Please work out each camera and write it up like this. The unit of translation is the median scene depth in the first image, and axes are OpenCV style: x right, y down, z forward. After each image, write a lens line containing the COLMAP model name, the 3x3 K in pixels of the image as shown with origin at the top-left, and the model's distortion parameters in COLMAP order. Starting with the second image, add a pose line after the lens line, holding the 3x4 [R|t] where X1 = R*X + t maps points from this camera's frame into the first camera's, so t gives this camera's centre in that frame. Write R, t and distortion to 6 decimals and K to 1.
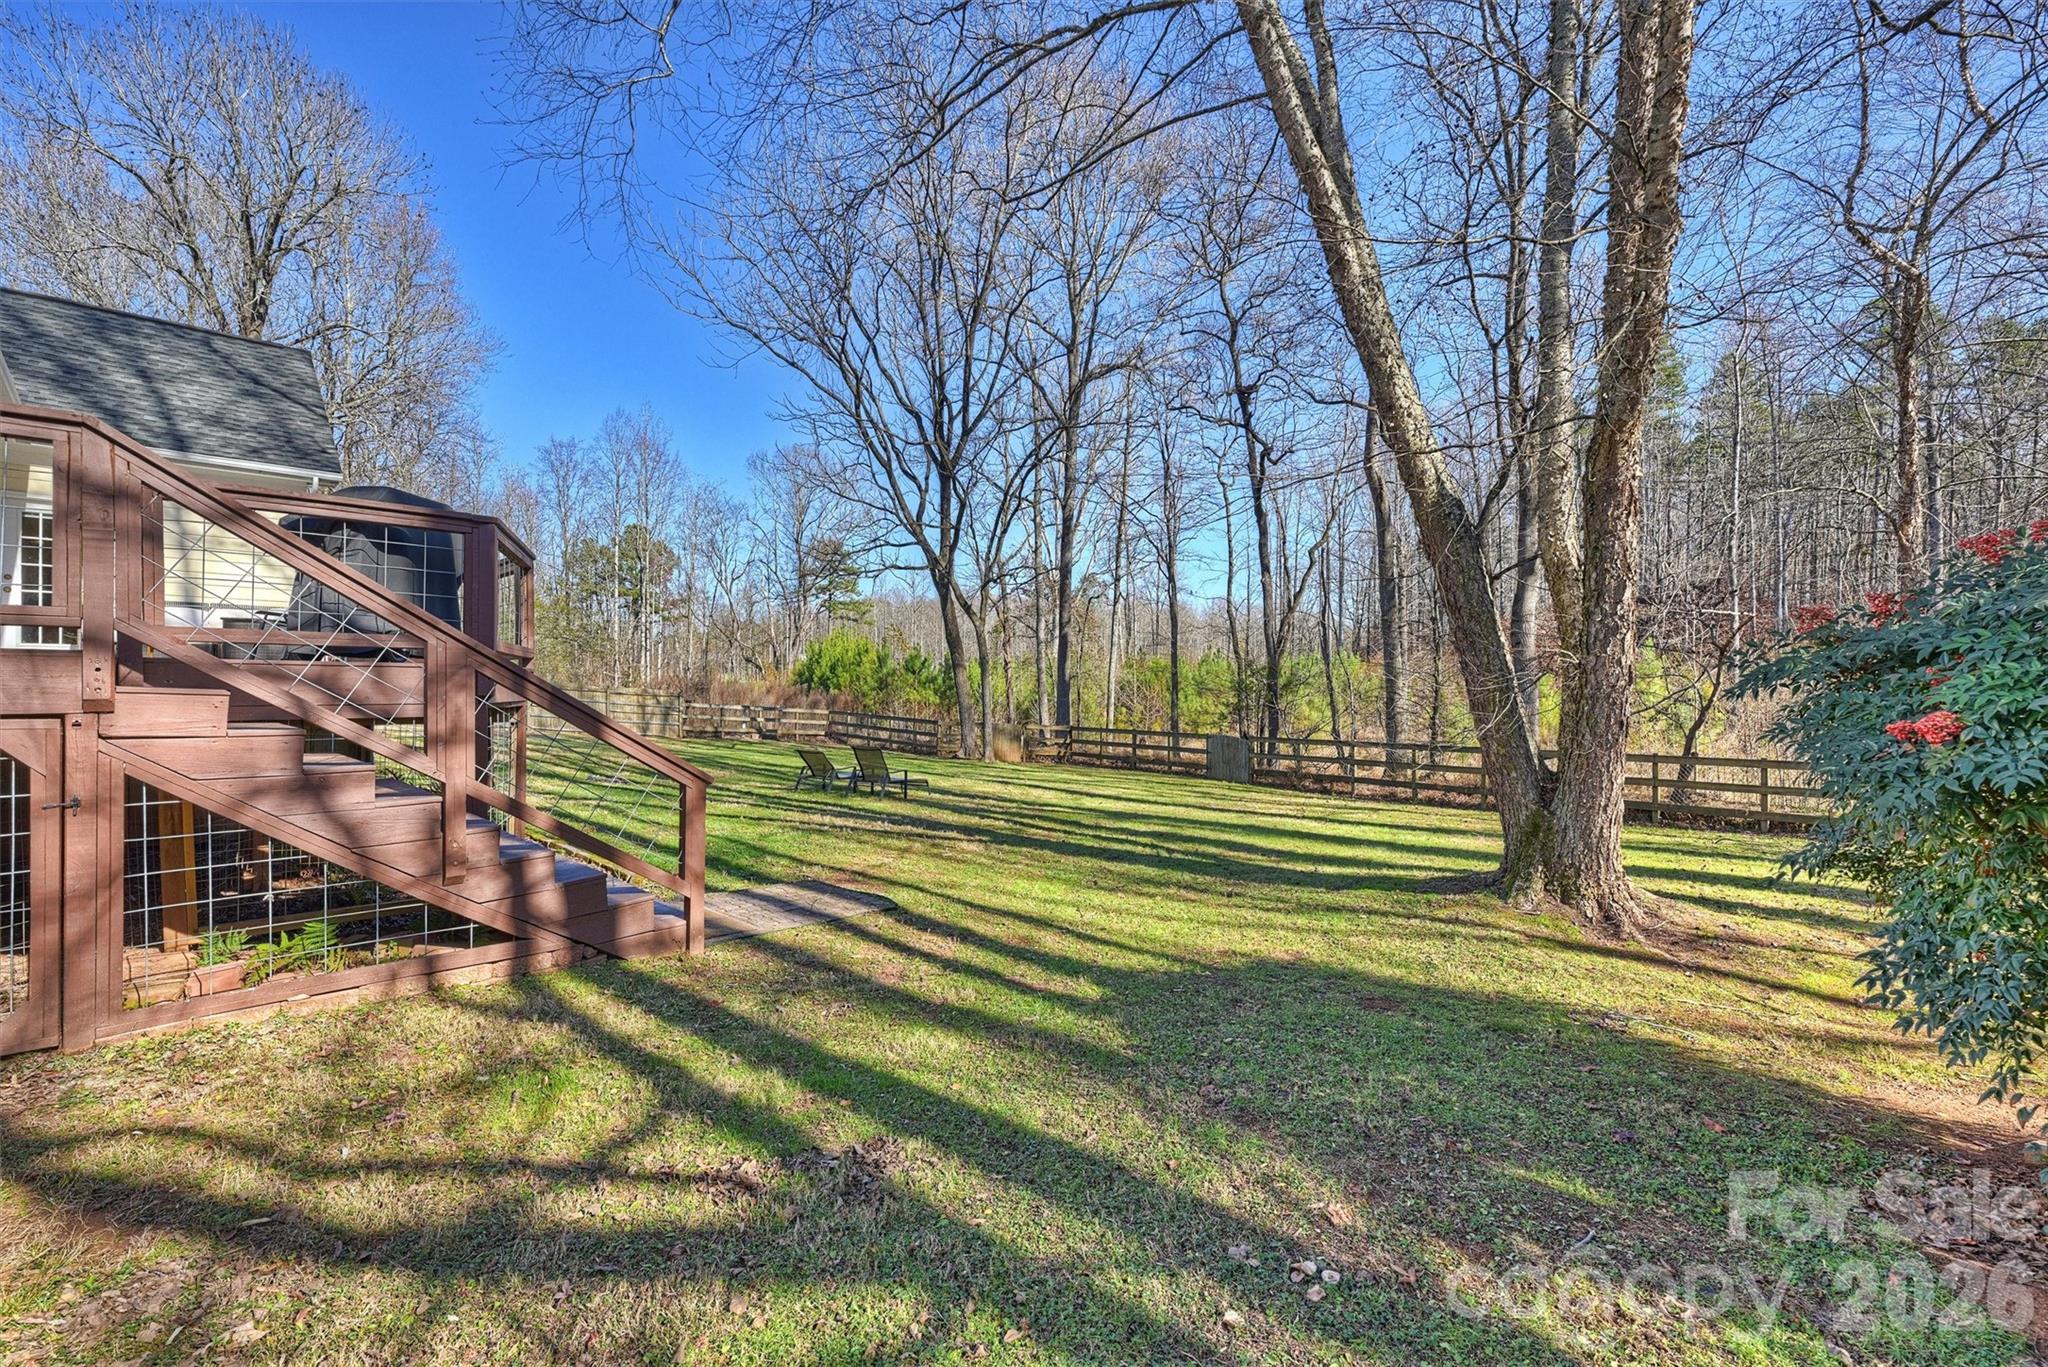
lens RADIAL K [[854.2, 0, 1001.3], [0, 854.2, 692.3], [0, 0, 1]] dist [-0.000226, -0.000048]
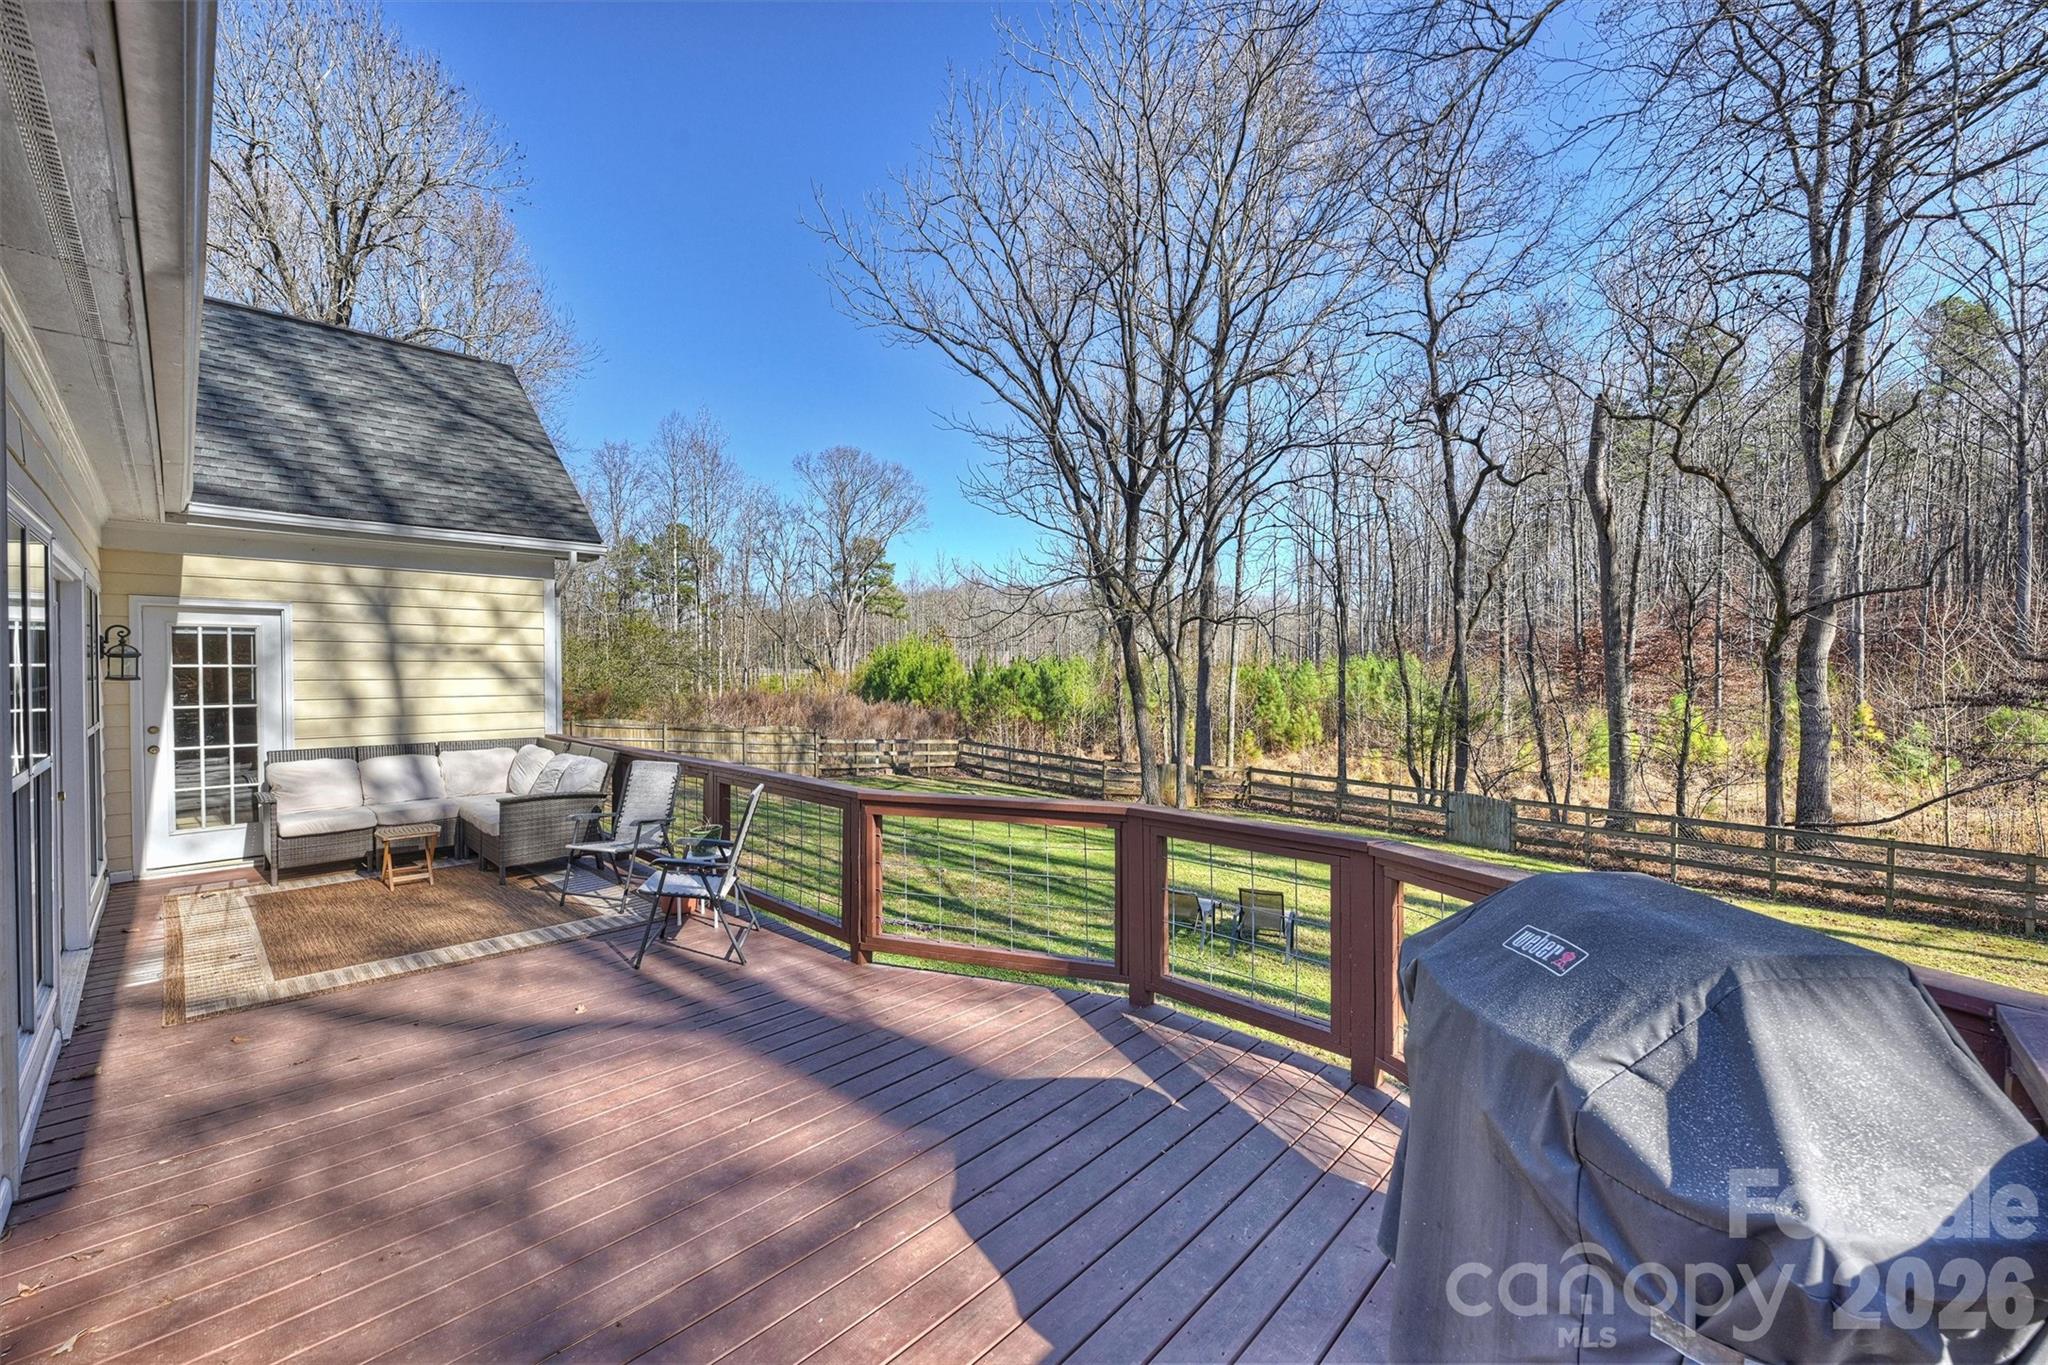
lens RADIAL K [[795.6, 0, 996.6], [0, 795.6, 687.6], [0, 0, 1]] dist [0.000105, -0.000093]
pose [[0.999985, -0.003550, 0.004269, -0.181952], [0.003465, 0.999797, 0.019827, -0.060273], [-0.004339, -0.019812, 0.999794, 0.136851]]
